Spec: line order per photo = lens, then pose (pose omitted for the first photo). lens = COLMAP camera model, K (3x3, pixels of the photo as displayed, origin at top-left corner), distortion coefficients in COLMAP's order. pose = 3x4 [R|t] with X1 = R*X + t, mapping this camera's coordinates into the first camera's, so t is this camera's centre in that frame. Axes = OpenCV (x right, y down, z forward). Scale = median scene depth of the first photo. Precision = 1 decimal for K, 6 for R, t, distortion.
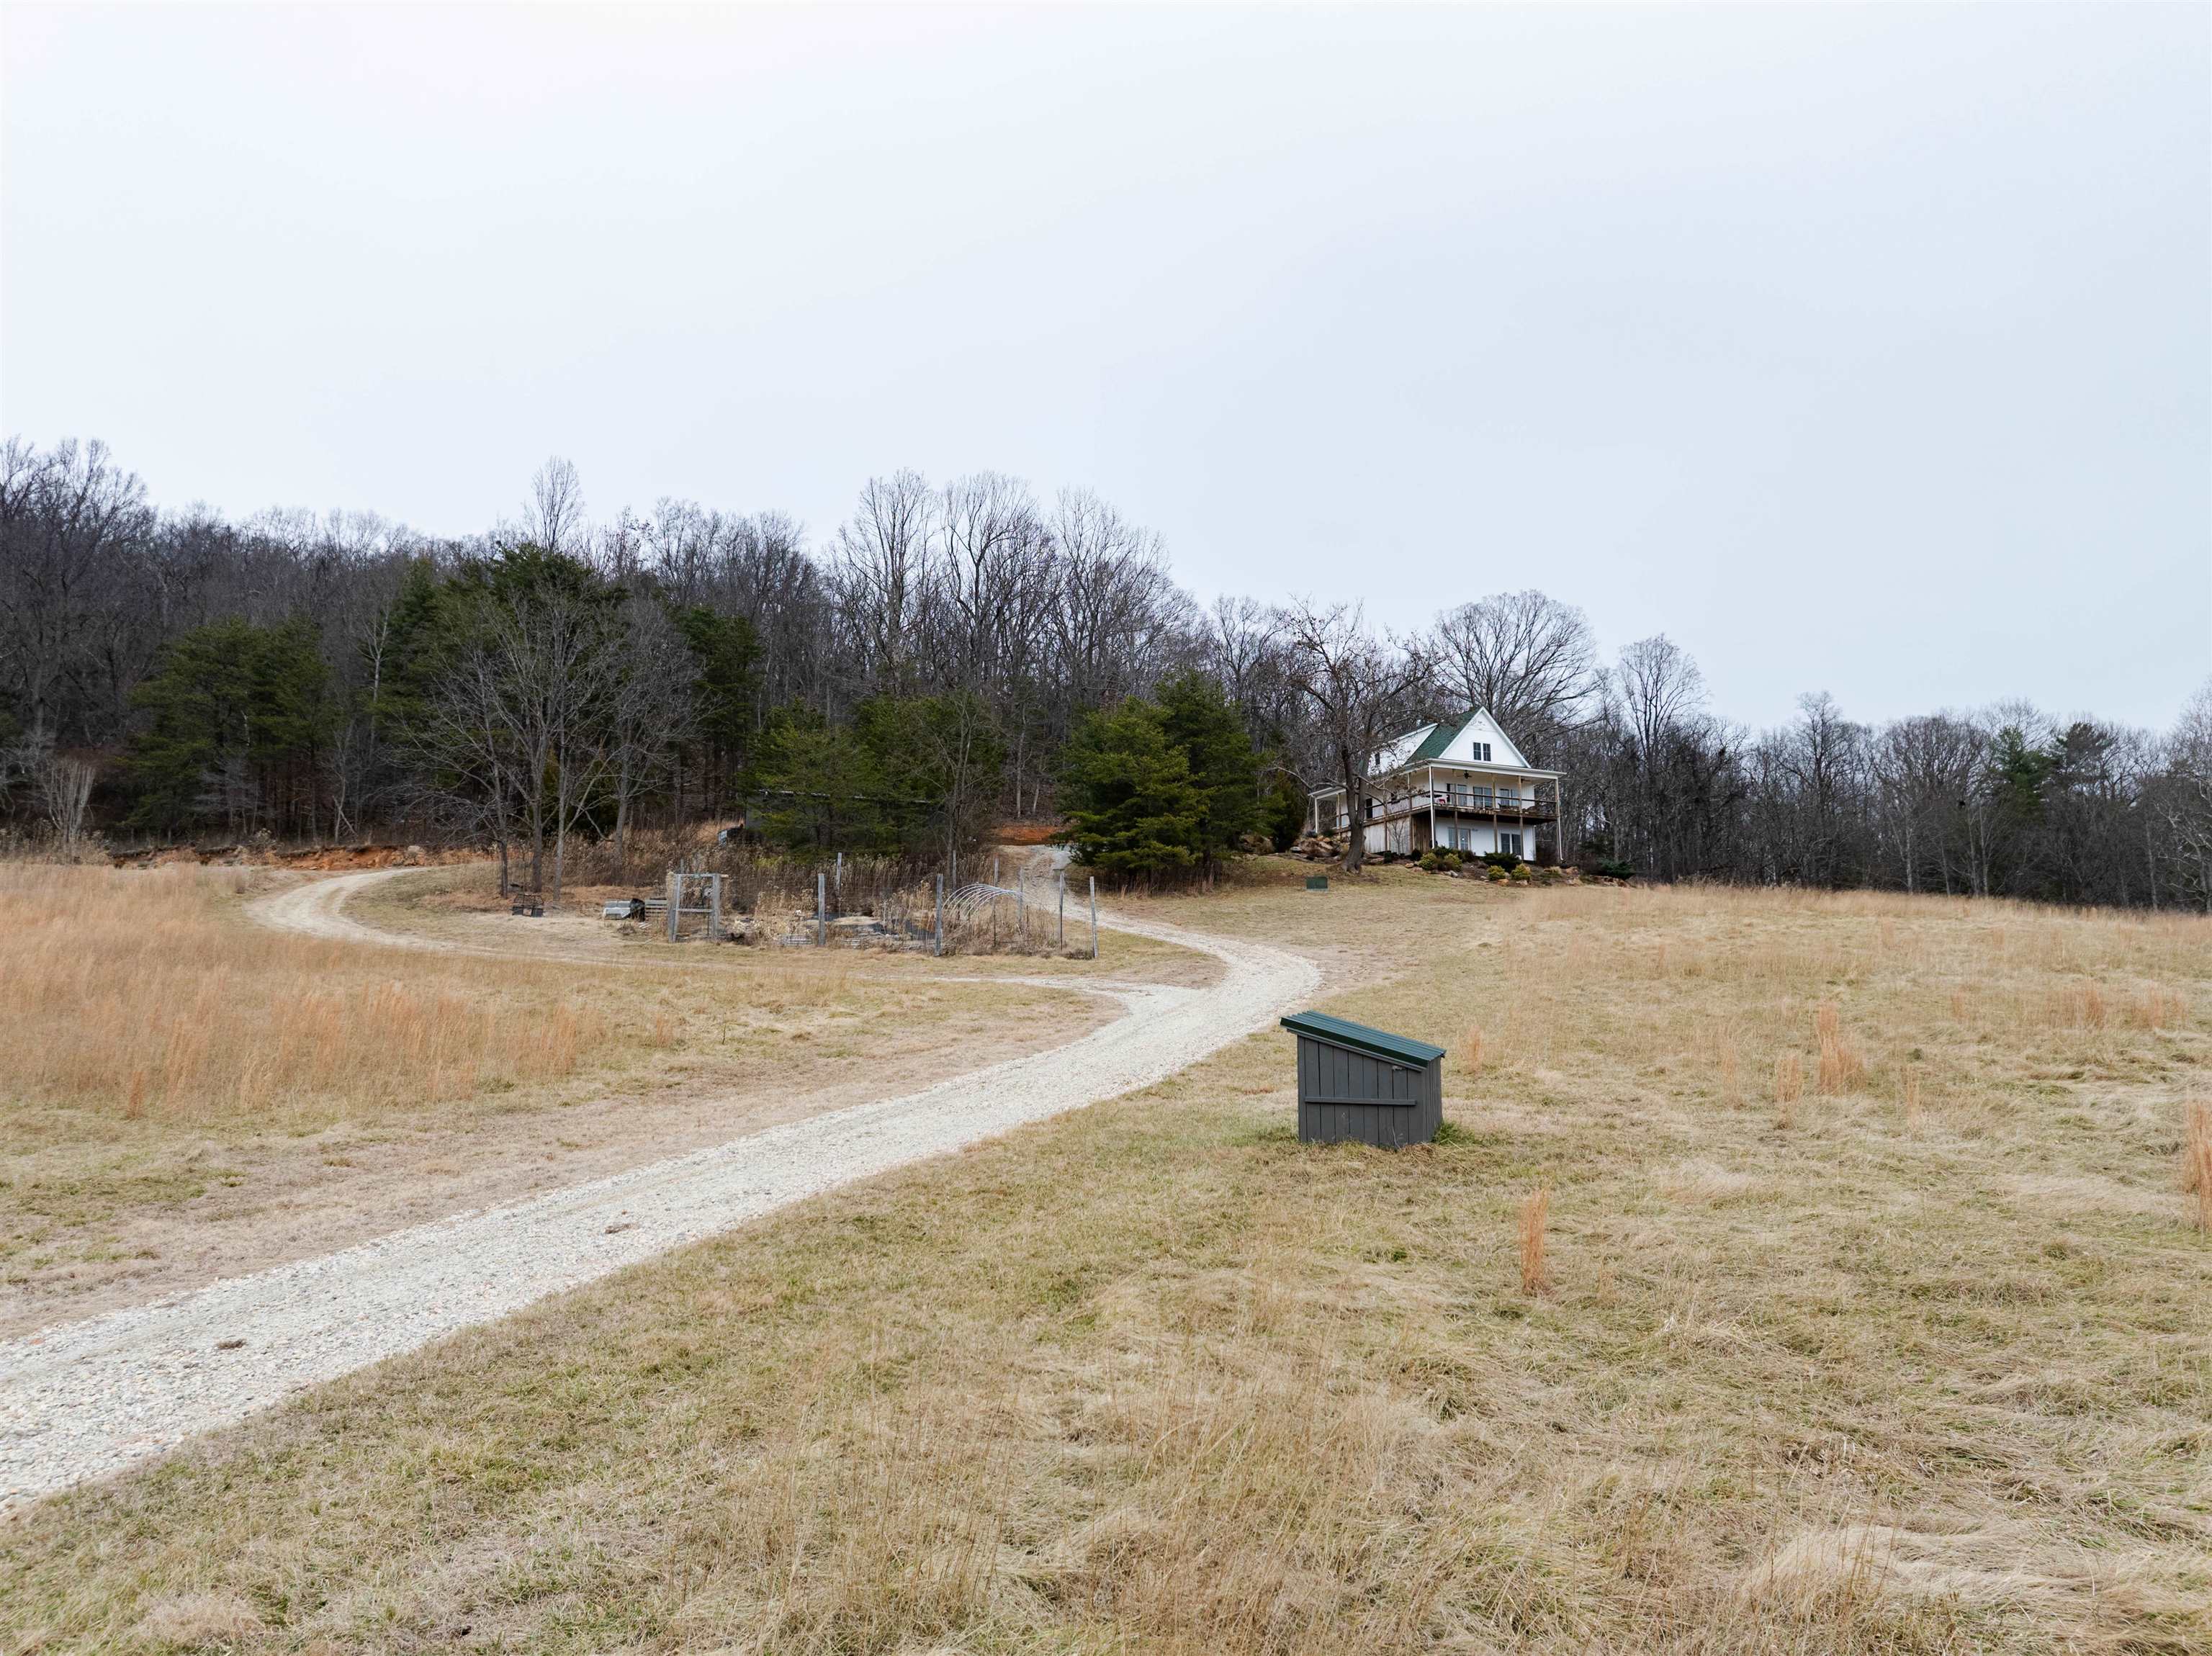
lens RADIAL K [[1584.7, 0, 1106.0], [0, 1584.7, 828.0], [0, 0, 1]] dist [-0.057616, 0.025790]
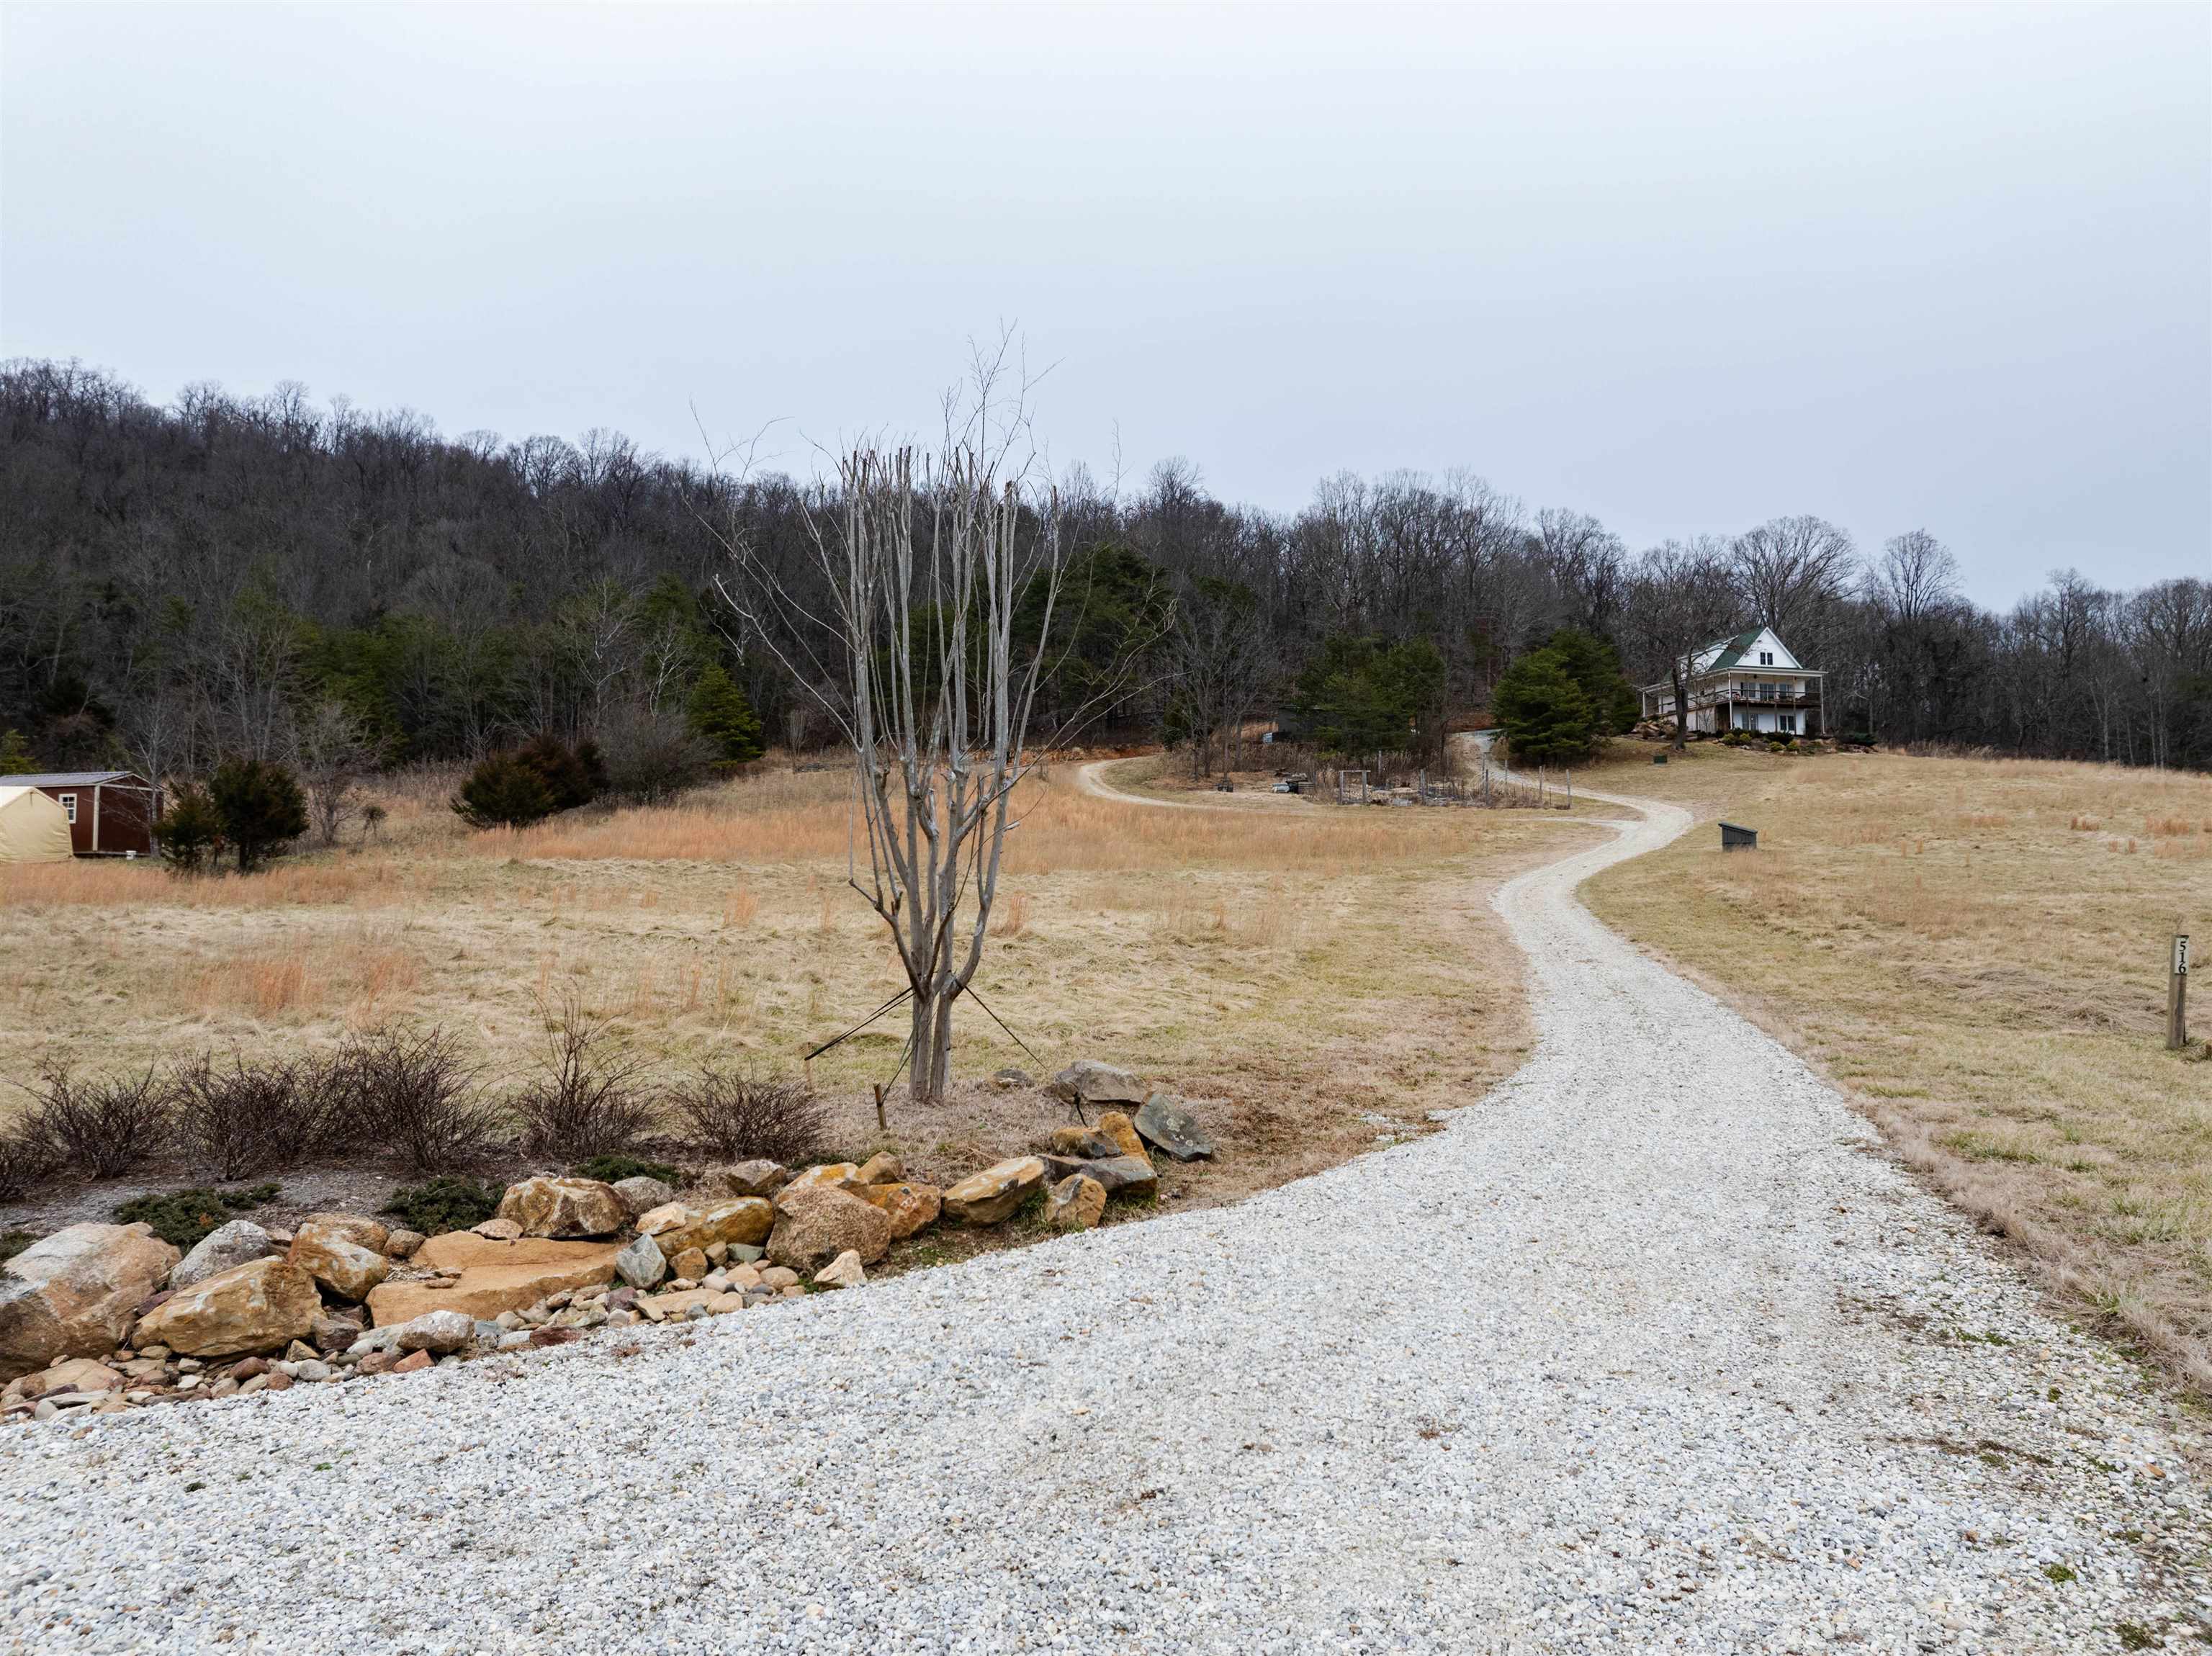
lens RADIAL K [[1584.7, 0, 1106.0], [0, 1584.7, 828.0], [0, 0, 1]] dist [-0.057616, 0.025790]
pose [[0.986259, -0.018384, -0.164178, -0.123984], [0.033823, 0.995208, 0.091741, -0.047375], [0.161704, -0.096033, 0.982155, -0.518378]]
